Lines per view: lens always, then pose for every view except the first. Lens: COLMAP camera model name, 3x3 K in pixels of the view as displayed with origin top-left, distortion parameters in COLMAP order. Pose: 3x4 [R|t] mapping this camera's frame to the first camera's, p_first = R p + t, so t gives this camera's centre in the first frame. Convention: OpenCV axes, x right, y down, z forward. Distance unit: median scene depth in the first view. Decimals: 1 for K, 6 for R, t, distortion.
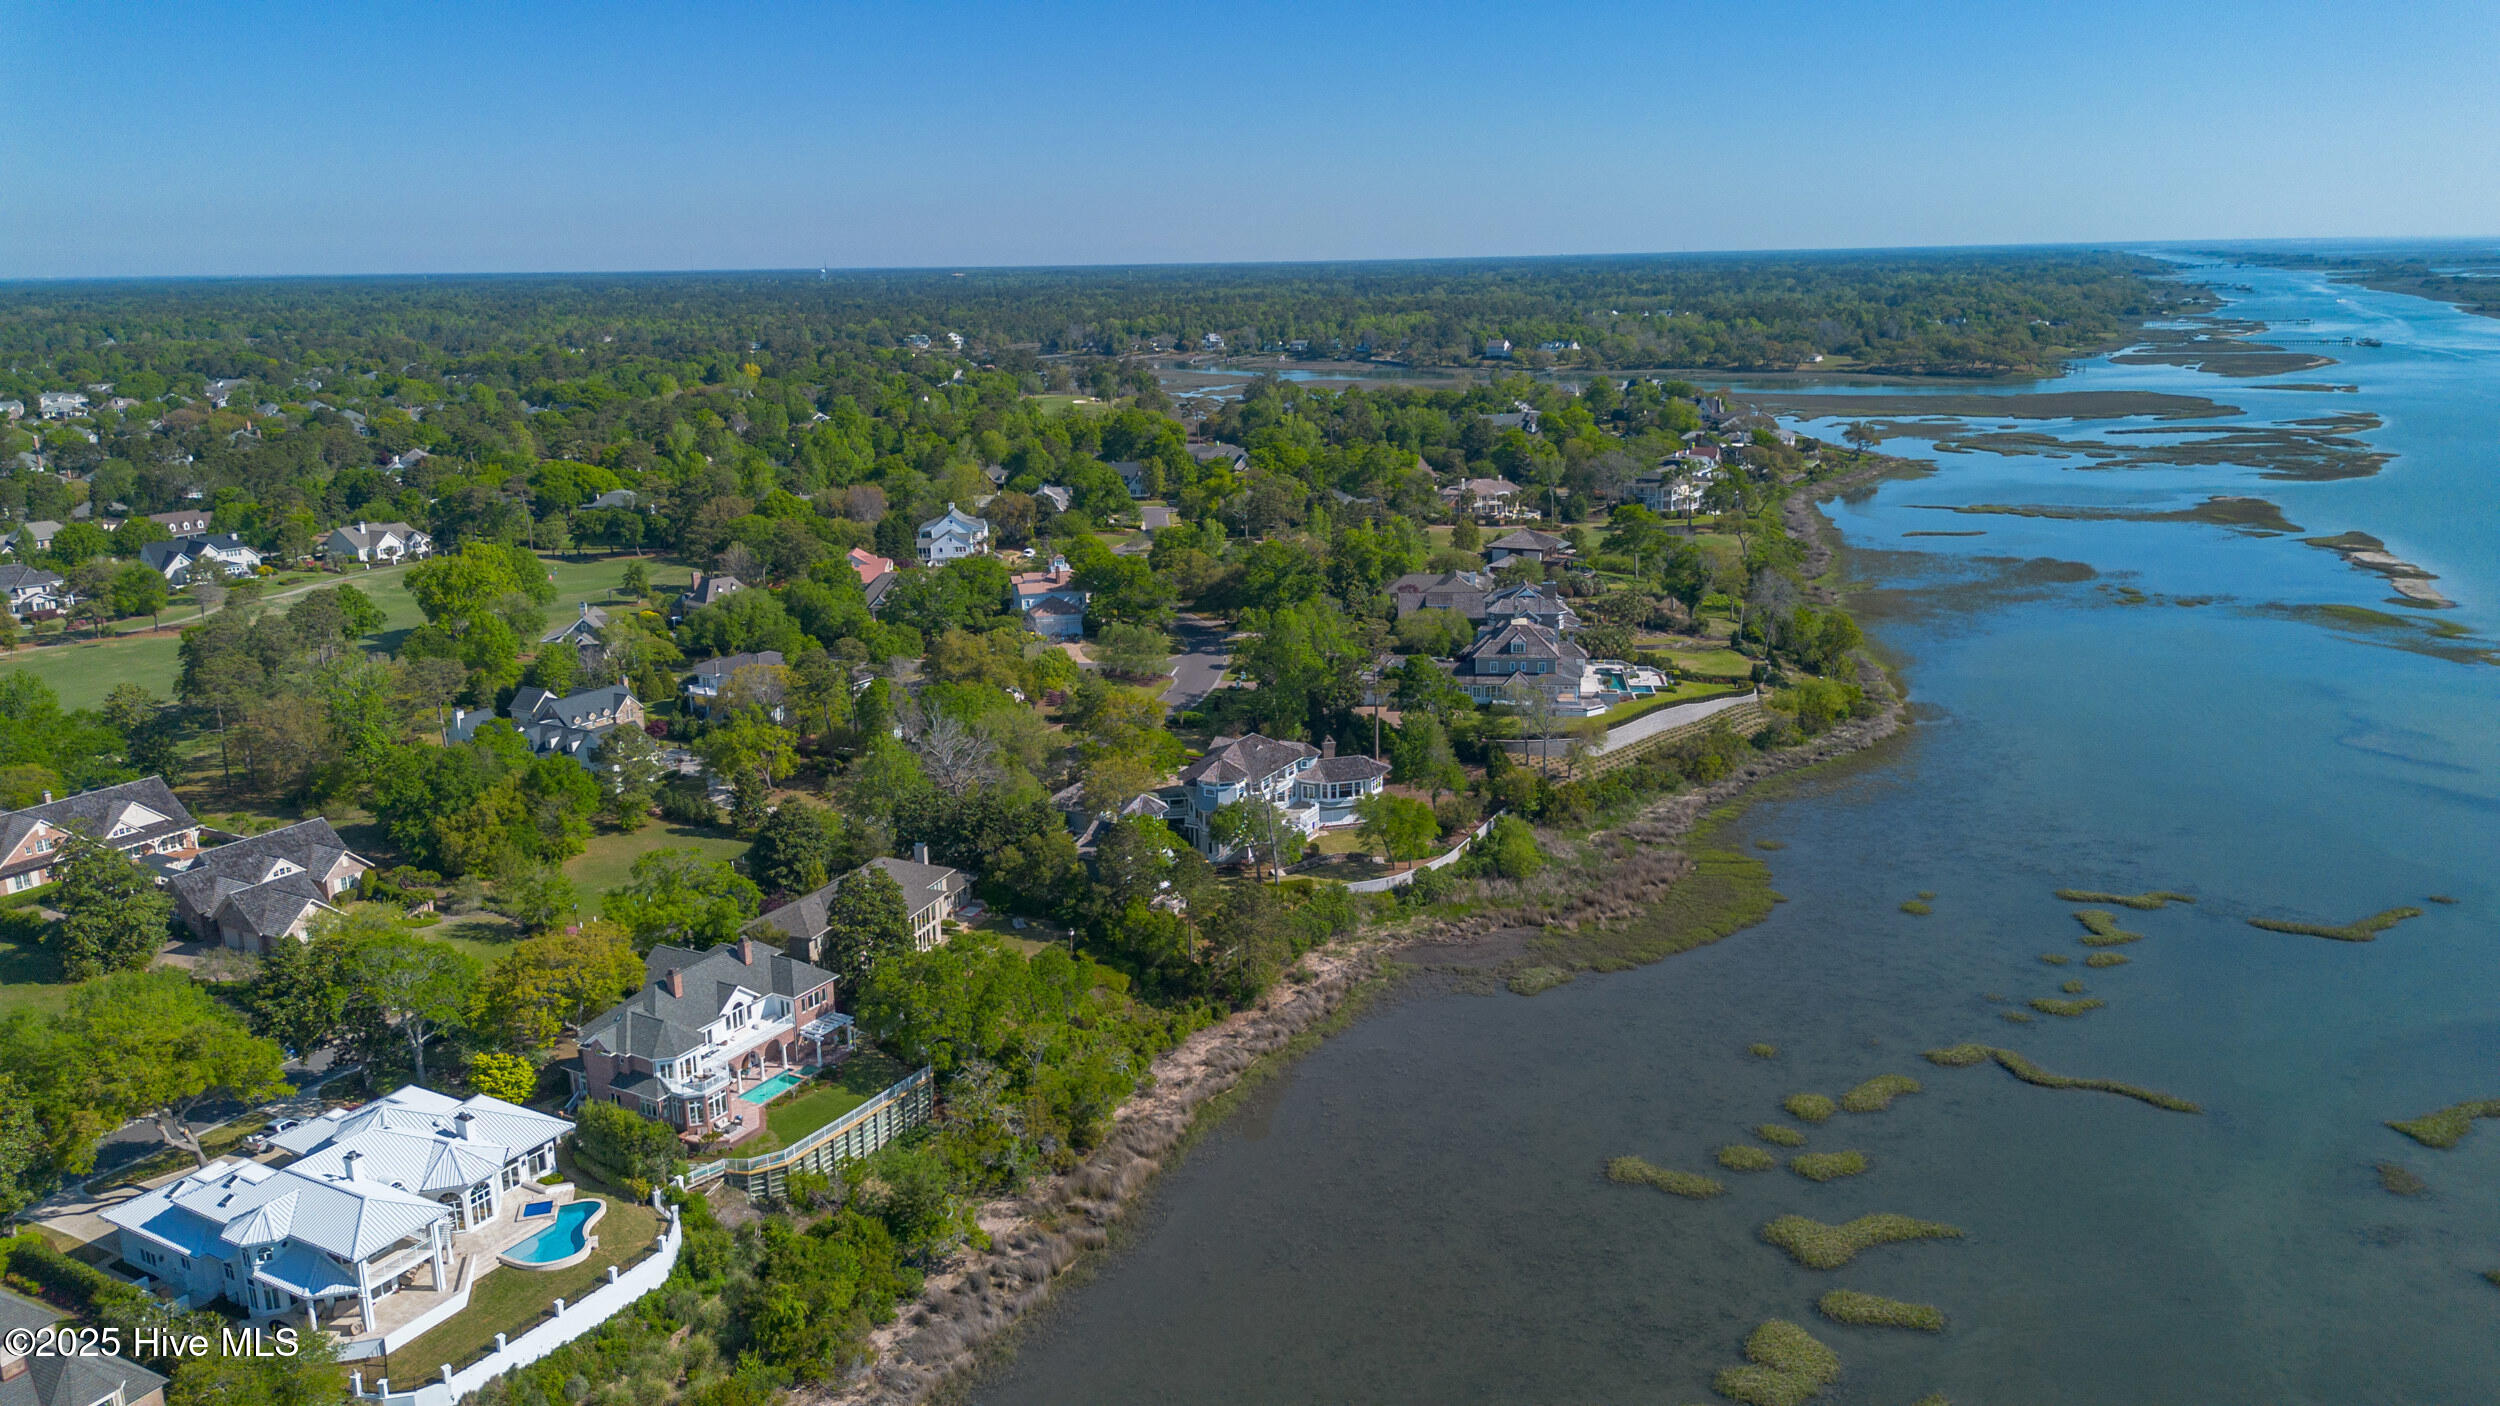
lens RADIAL K [[1764.0, 0, 1212.2], [0, 1764.0, 687.7], [0, 0, 1]] dist [0.070781, -0.069241]
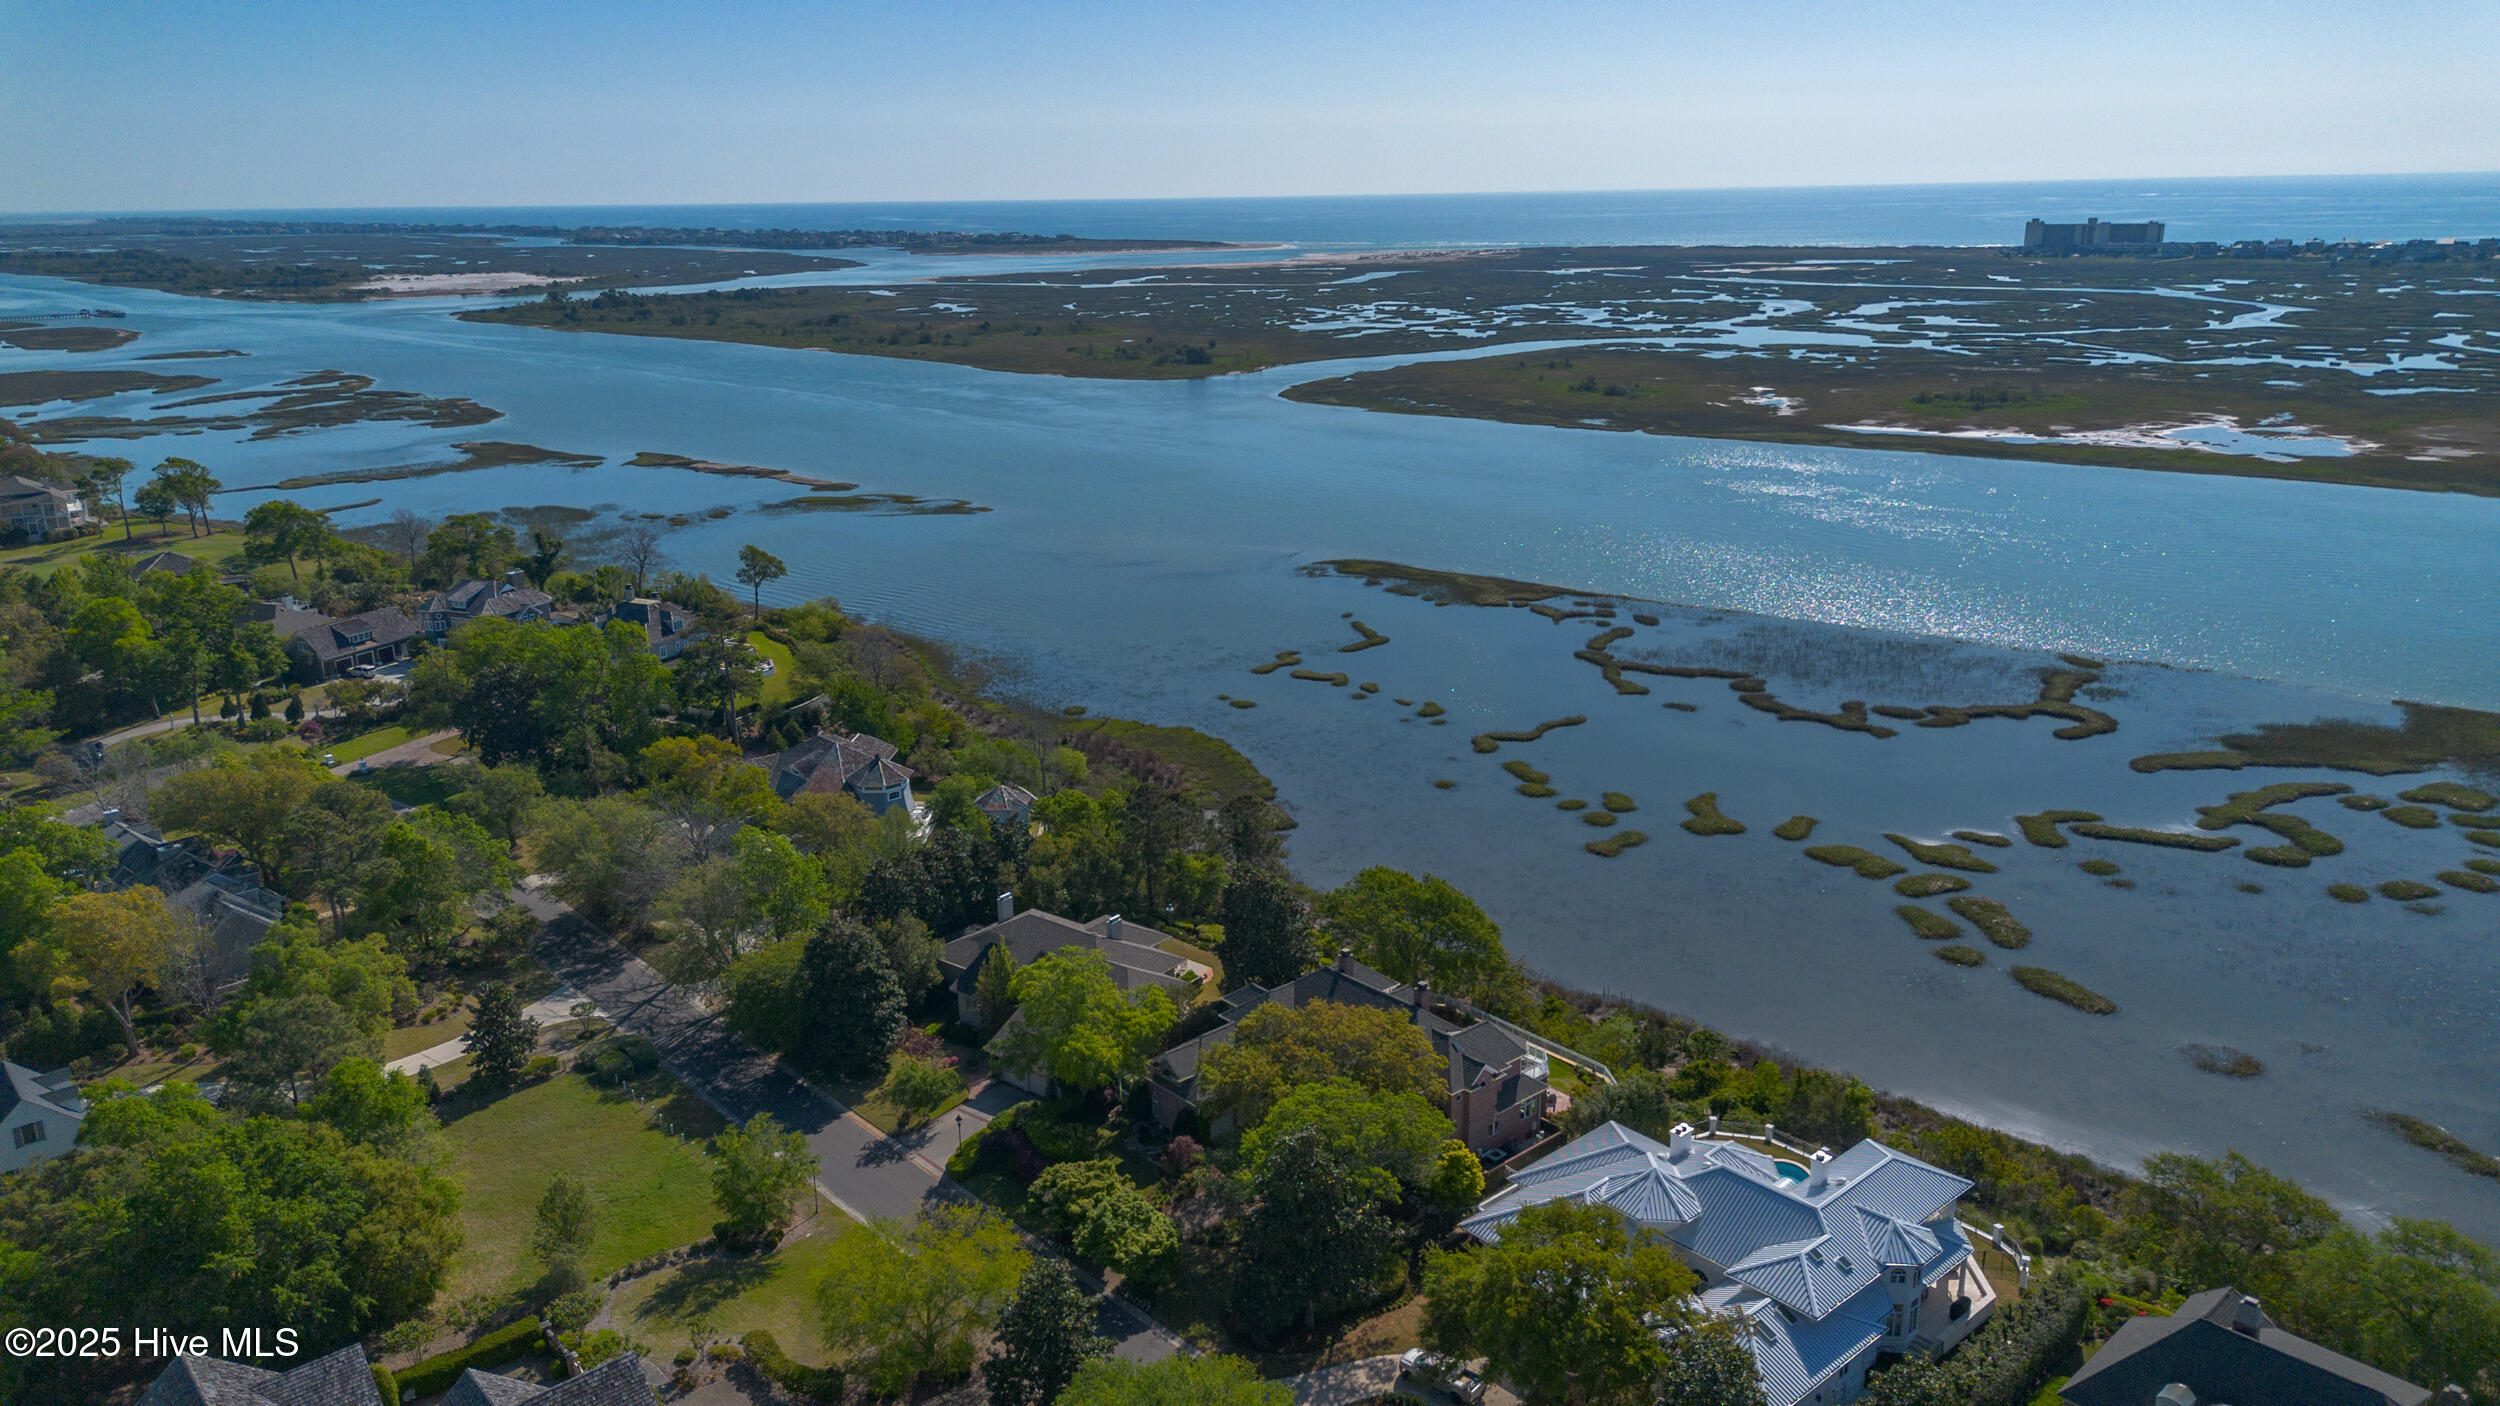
lens RADIAL K [[1764.0, 0, 1255.7], [0, 1764.0, 719.2], [0, 0, 1]] dist [0.070781, -0.069241]
pose [[0.314827, -0.259047, 0.913115, -0.189285], [0.233561, 0.953597, 0.190004, -0.025934], [-0.919964, 0.153450, 0.360721, 0.127970]]
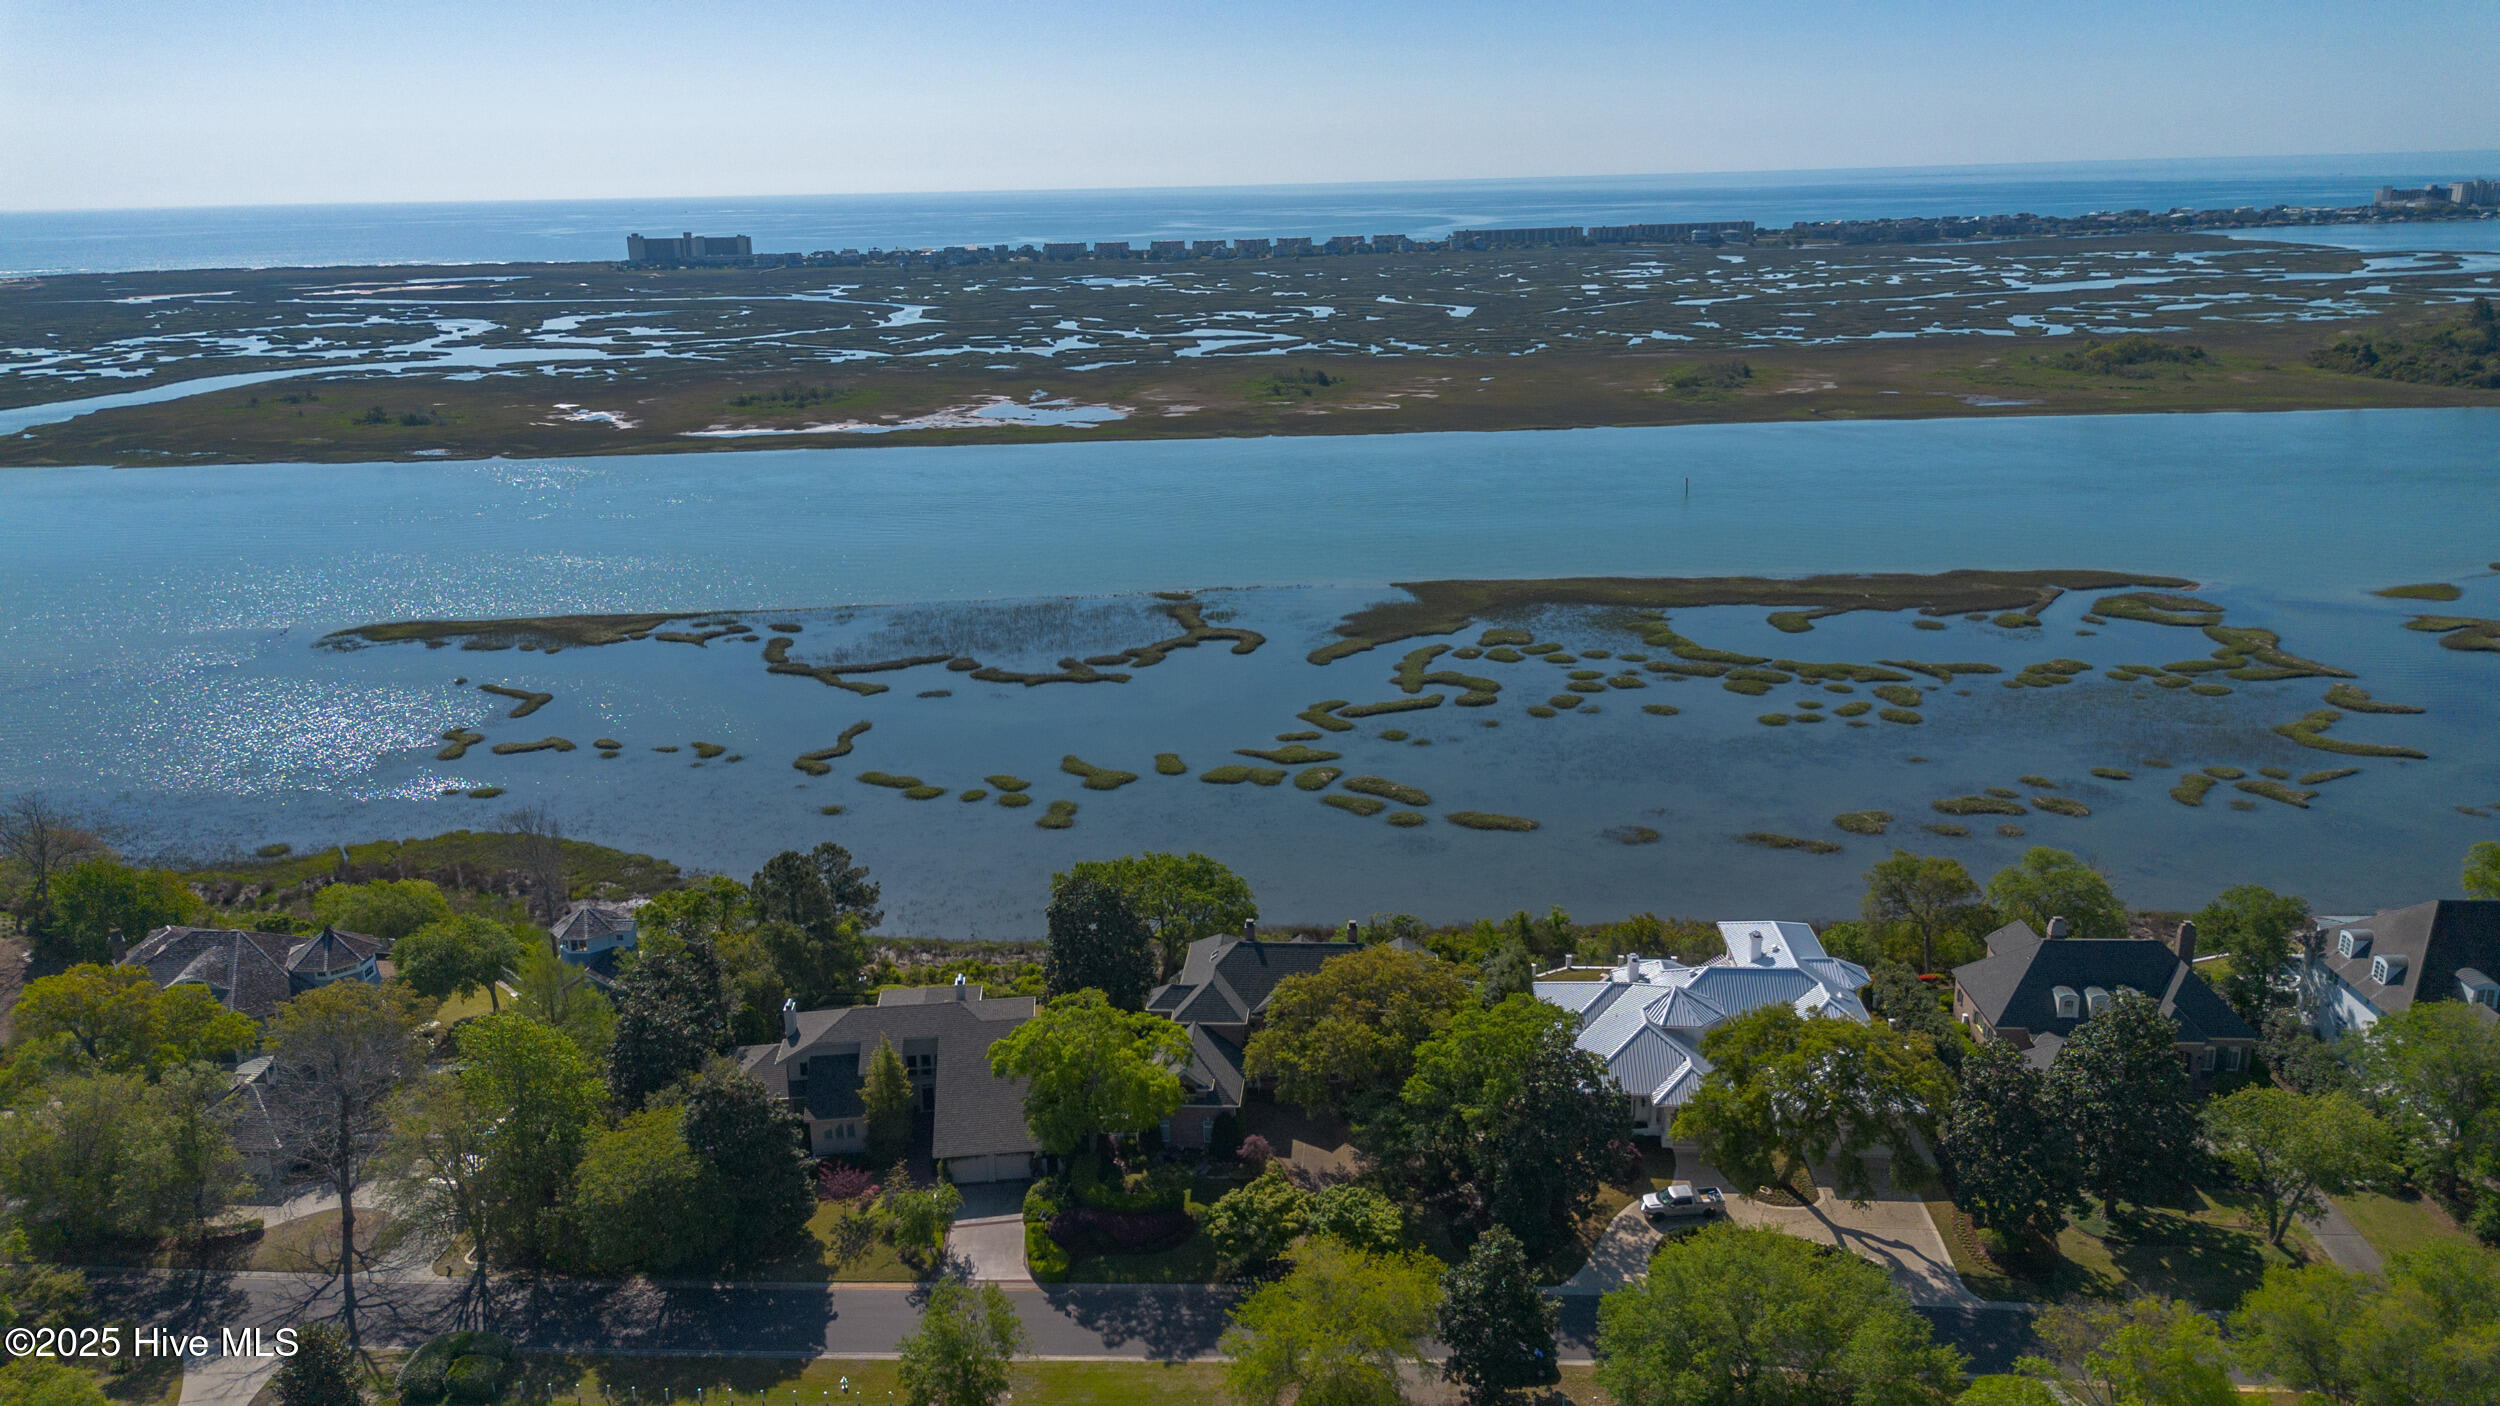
lens RADIAL K [[1764.0, 0, 1249.3], [0, 1764.0, 676.2], [0, 0, 1]] dist [0.070781, -0.069241]
pose [[-0.426127, -0.217829, 0.878047, -0.183931], [0.243699, 0.907060, 0.343296, -0.049504], [-0.871221, 0.360267, -0.333438, 0.225494]]
